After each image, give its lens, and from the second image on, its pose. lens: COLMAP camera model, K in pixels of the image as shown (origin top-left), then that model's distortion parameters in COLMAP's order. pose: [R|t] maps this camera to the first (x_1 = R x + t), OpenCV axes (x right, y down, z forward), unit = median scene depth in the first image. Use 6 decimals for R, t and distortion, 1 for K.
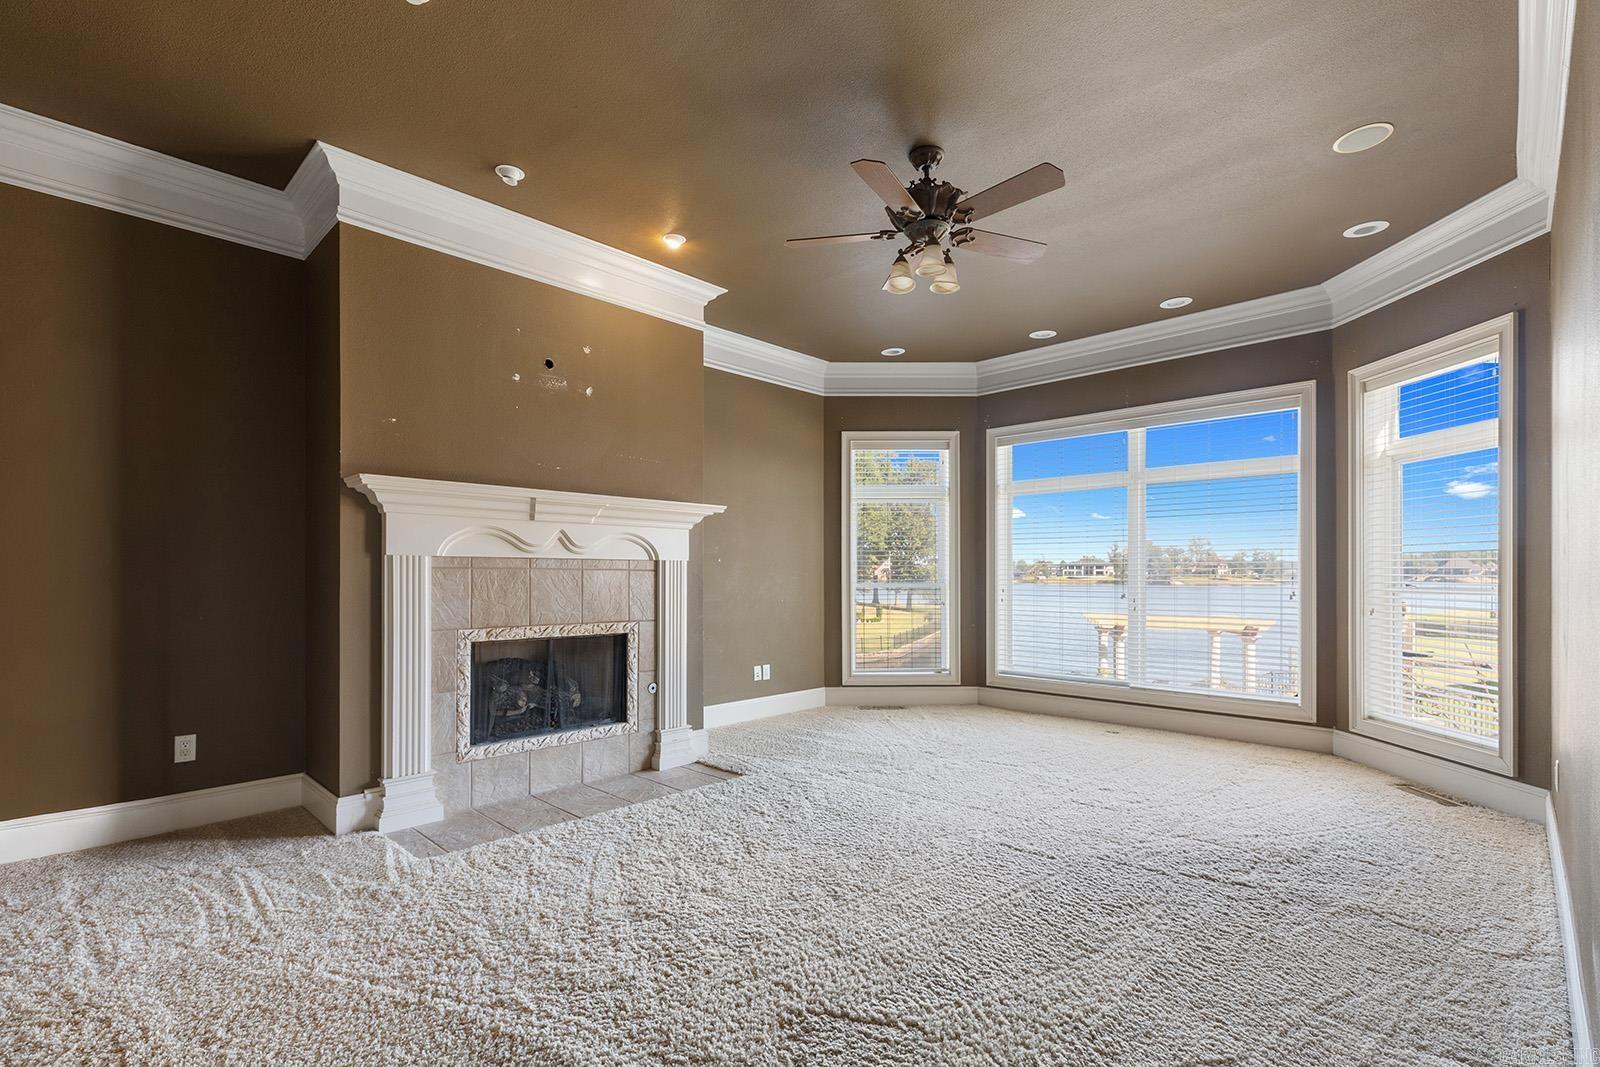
lens RADIAL K [[737.7, 0, 799.8], [0, 737.7, 575.5], [0, 0, 1]] dist [0.004699, 0.000238]
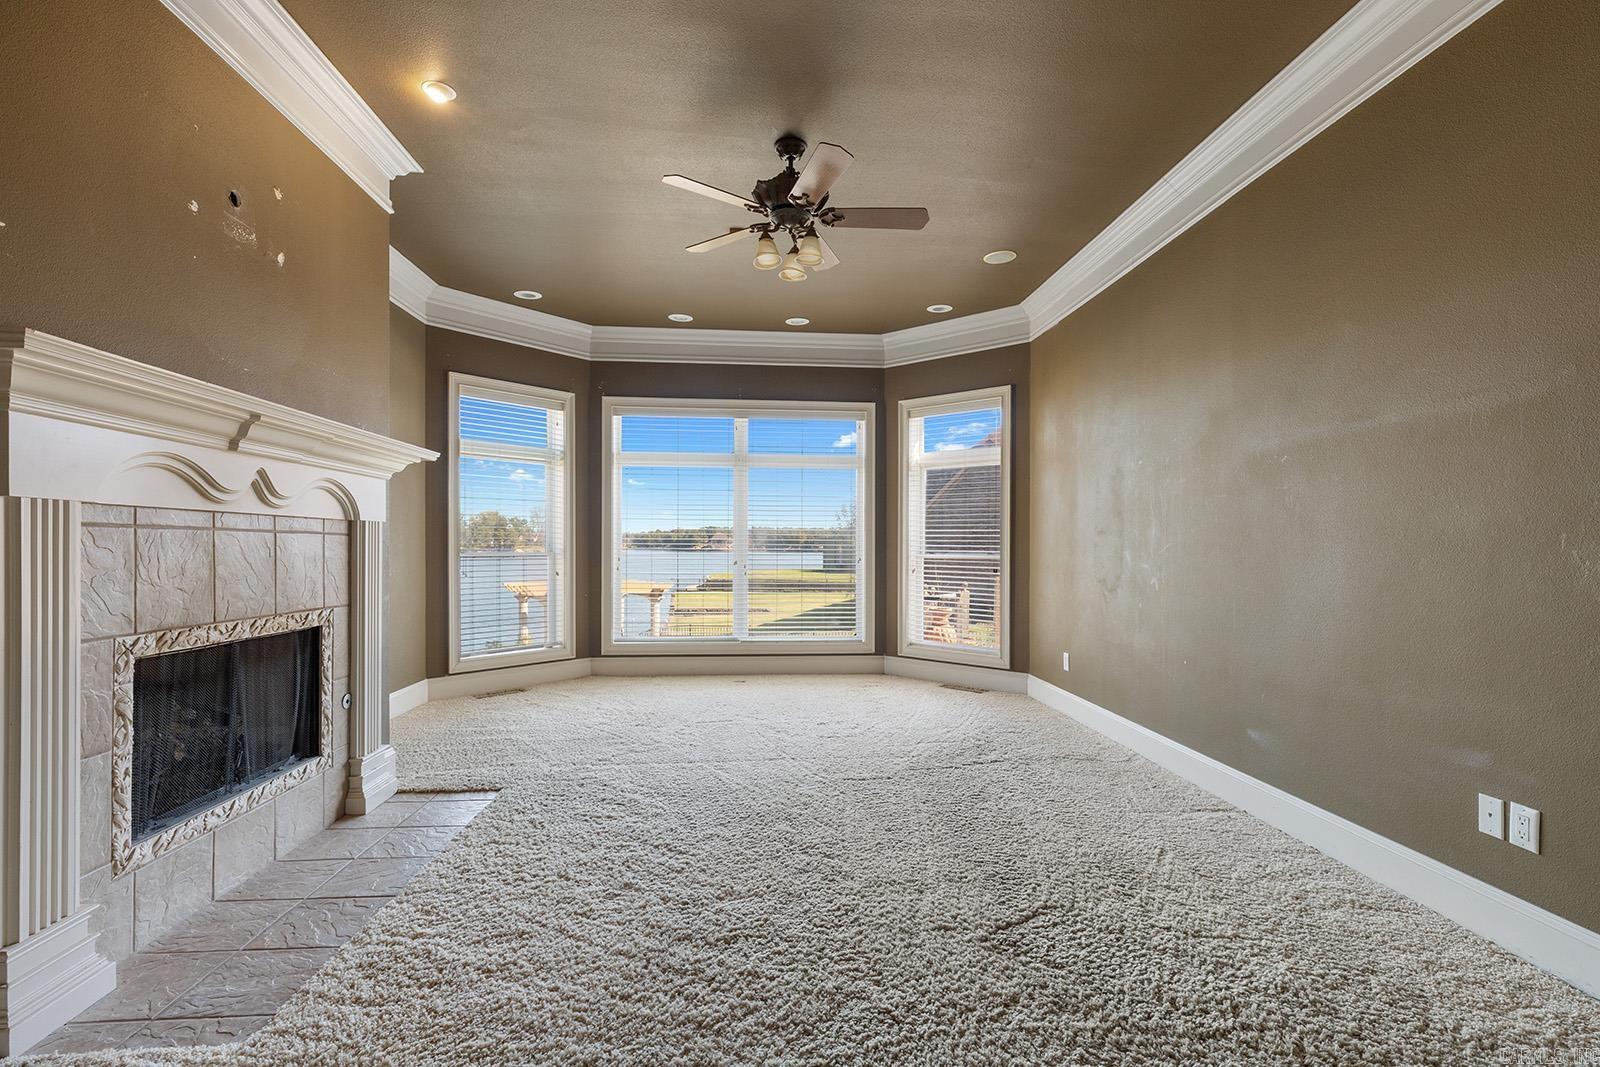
lens RADIAL K [[735.5, 0, 801.3], [0, 735.5, 550.9], [0, 0, 1]] dist [0.006710, 0.000070]
pose [[0.663838, -0.001144, 0.747876, -0.465577], [-0.005272, 0.999967, 0.006209, 0.002100], [-0.747858, -0.008064, 0.663810, 0.219618]]
